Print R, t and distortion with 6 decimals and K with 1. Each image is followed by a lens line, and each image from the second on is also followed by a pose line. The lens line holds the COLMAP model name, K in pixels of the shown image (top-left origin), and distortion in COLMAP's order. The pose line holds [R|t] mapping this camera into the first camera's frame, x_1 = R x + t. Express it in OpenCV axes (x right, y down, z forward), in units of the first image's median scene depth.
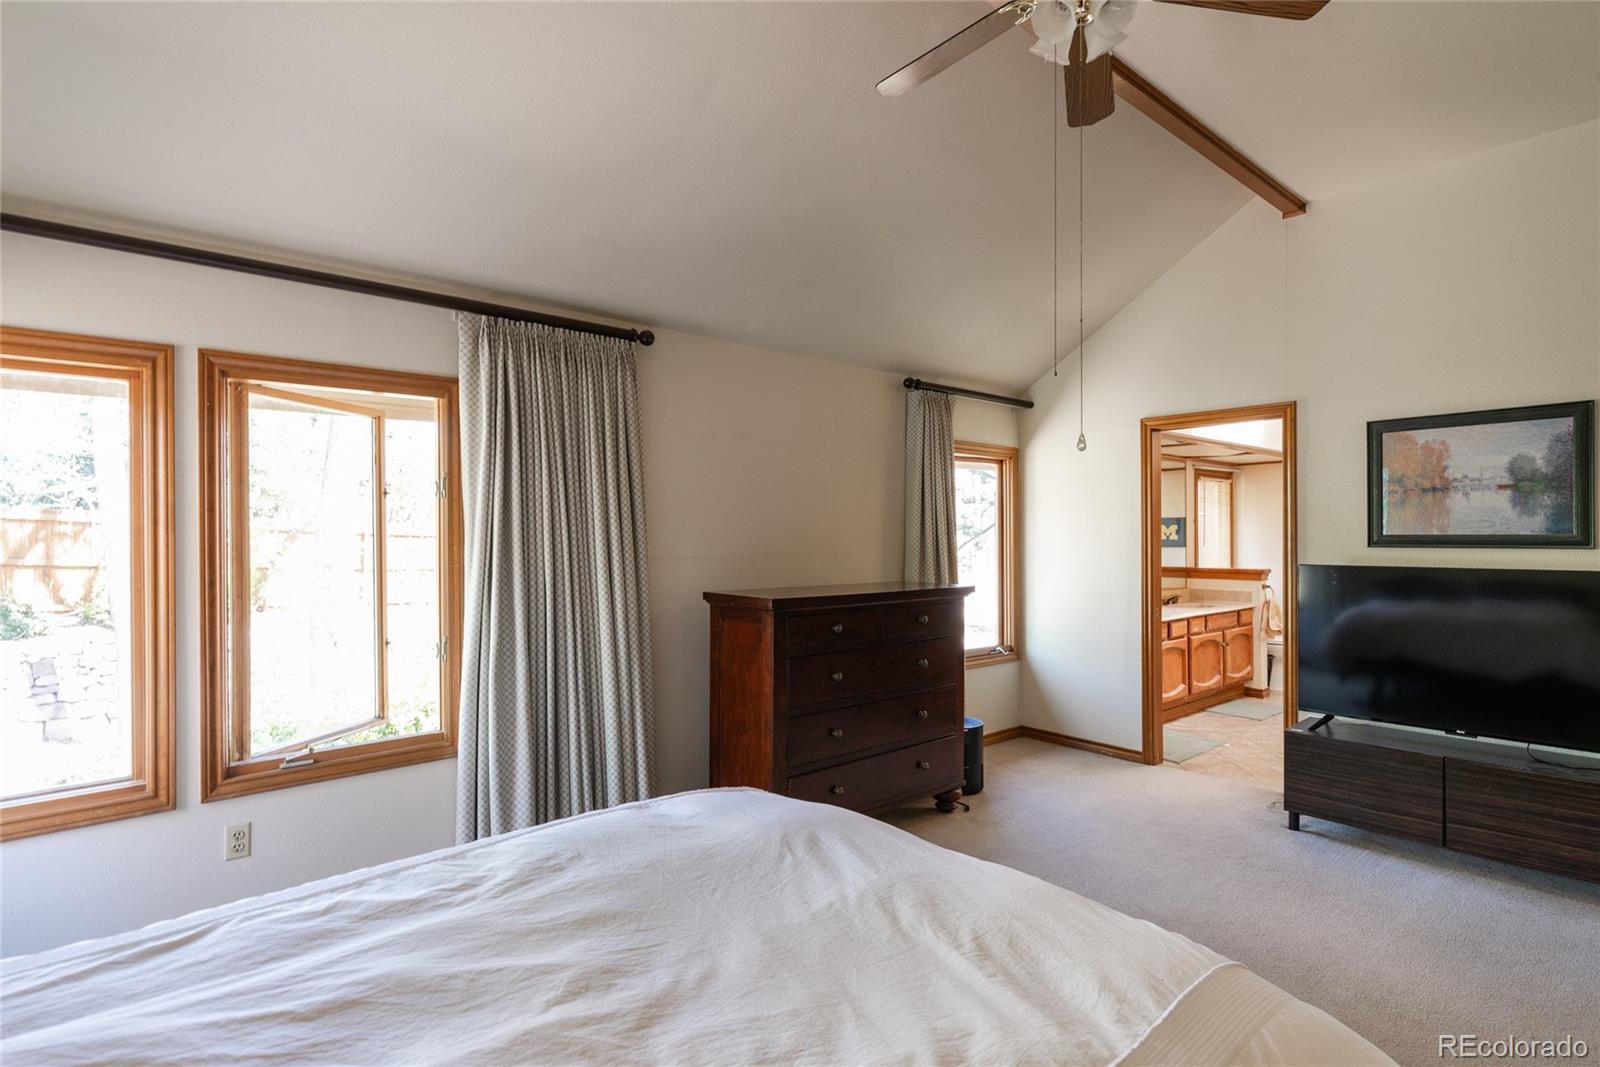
lens RADIAL K [[793.4, 0, 826.2], [0, 793.4, 536.3], [0, 0, 1]] dist [-0.000937, 0.000336]
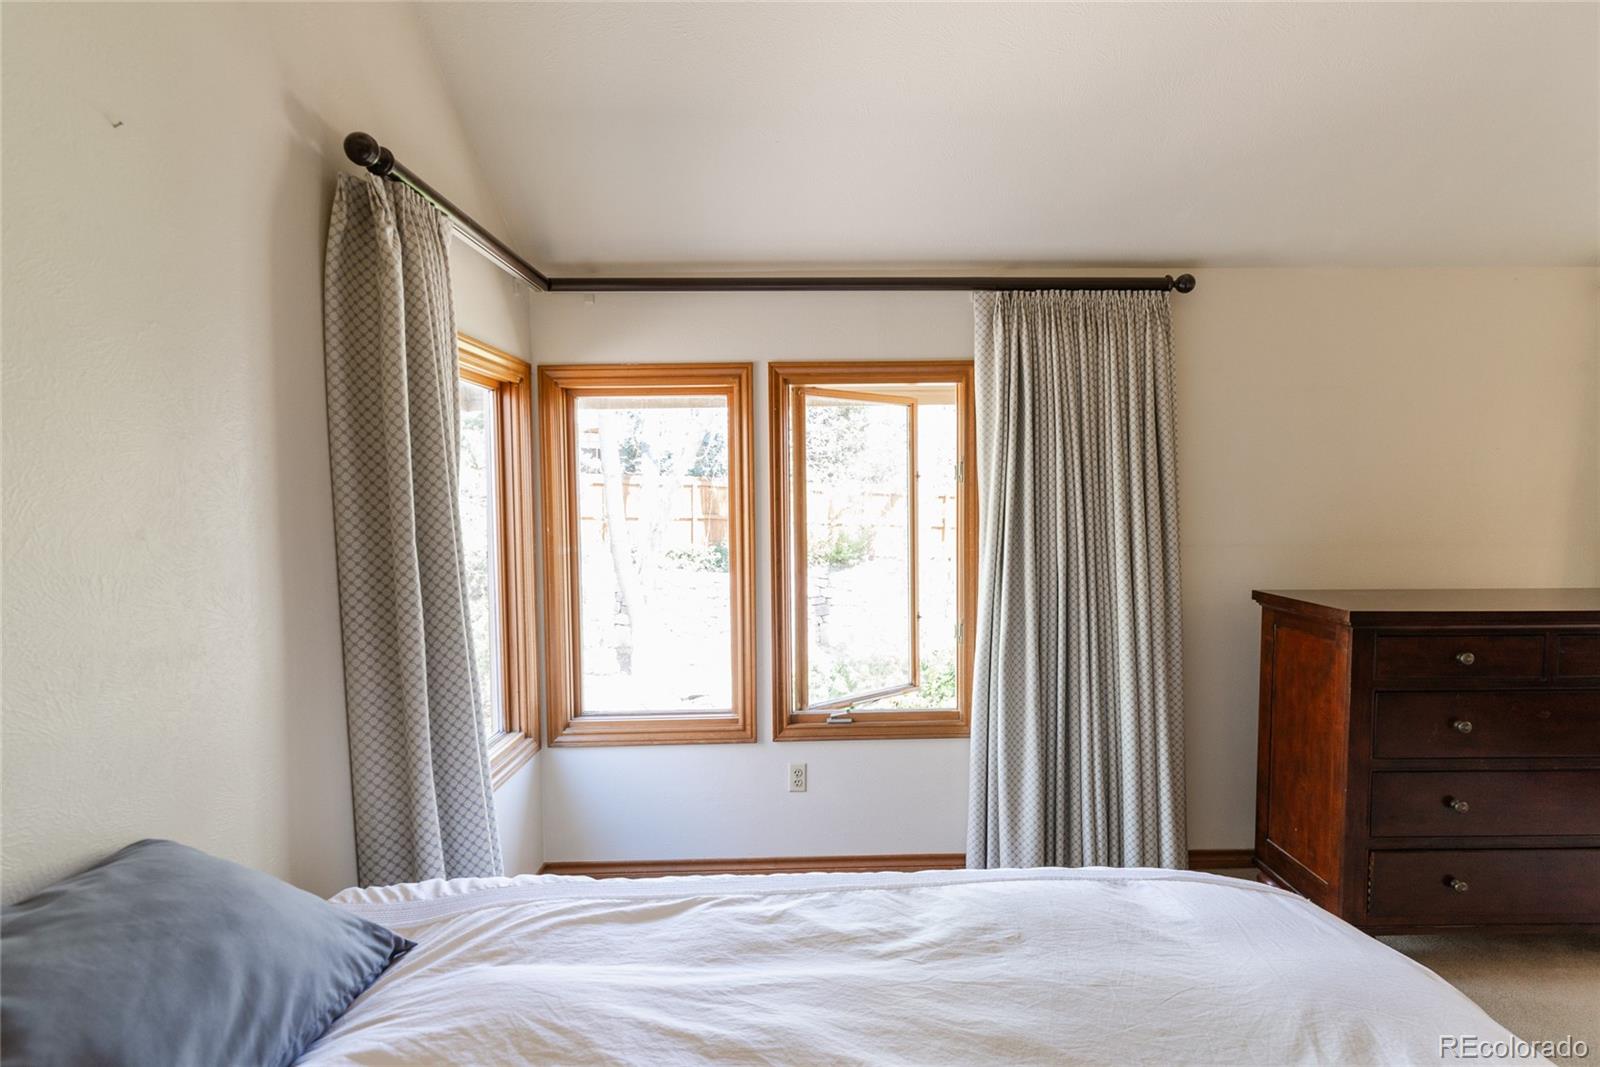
lens RADIAL K [[775.6, 0, 829.7], [0, 775.6, 533.7], [0, 0, 1]] dist [0.004181, 0.000779]
pose [[0.764544, 0.031811, -0.643786, 0.026812], [0.004295, 0.998508, 0.054438, -0.037032], [0.644557, -0.044385, 0.763267, 0.136866]]
